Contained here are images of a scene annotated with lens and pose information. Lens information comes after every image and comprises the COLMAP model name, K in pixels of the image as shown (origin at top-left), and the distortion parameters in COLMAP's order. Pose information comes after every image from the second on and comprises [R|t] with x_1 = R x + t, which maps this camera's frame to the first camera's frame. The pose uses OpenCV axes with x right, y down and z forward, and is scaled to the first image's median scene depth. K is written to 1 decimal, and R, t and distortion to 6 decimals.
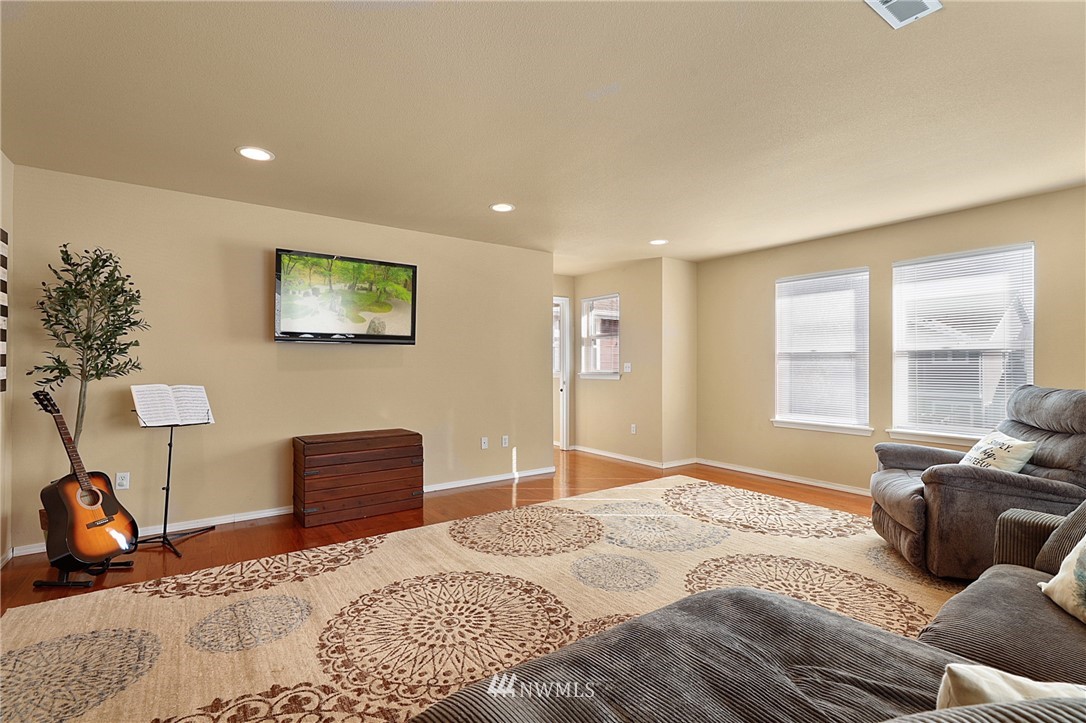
lens RADIAL K [[494.9, 0, 543.9], [0, 494.9, 363.6], [0, 0, 1]] dist [-0.001541, 0.000203]
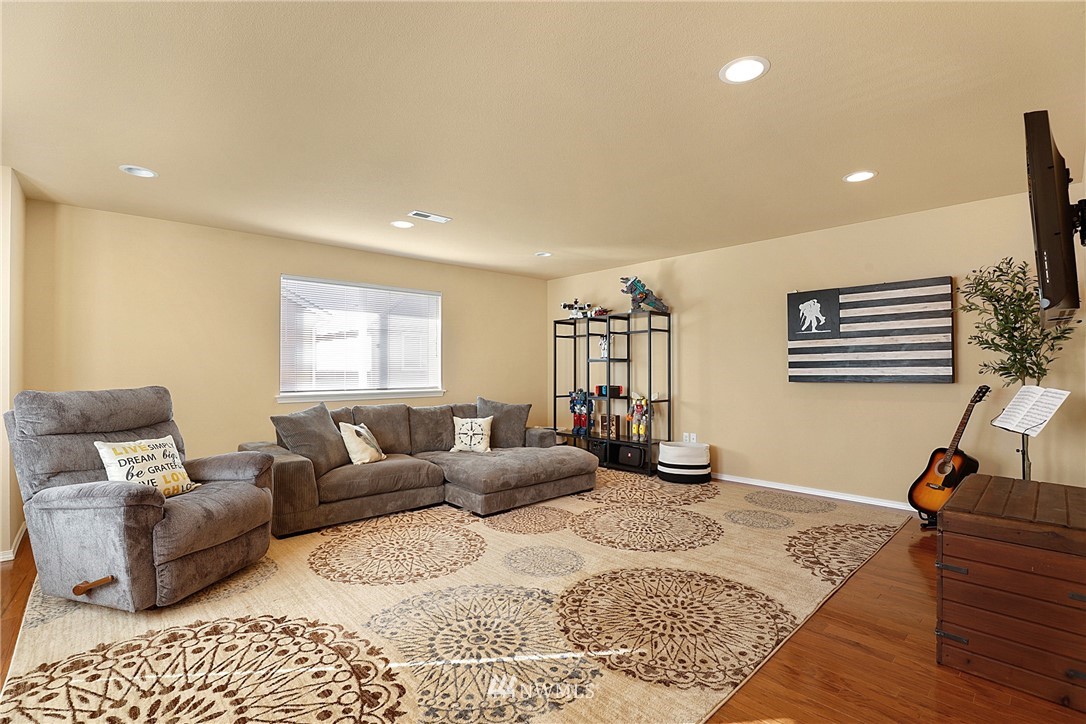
lens RADIAL K [[494.9, 0, 539.2], [0, 494.9, 368.8], [0, 0, 1]] dist [-0.001541, 0.000203]
pose [[-0.993342, 0.001614, -0.115191, 0.256638], [0.002260, 0.999982, -0.005479, 0.013495], [0.115180, -0.005703, -0.993328, 1.936880]]
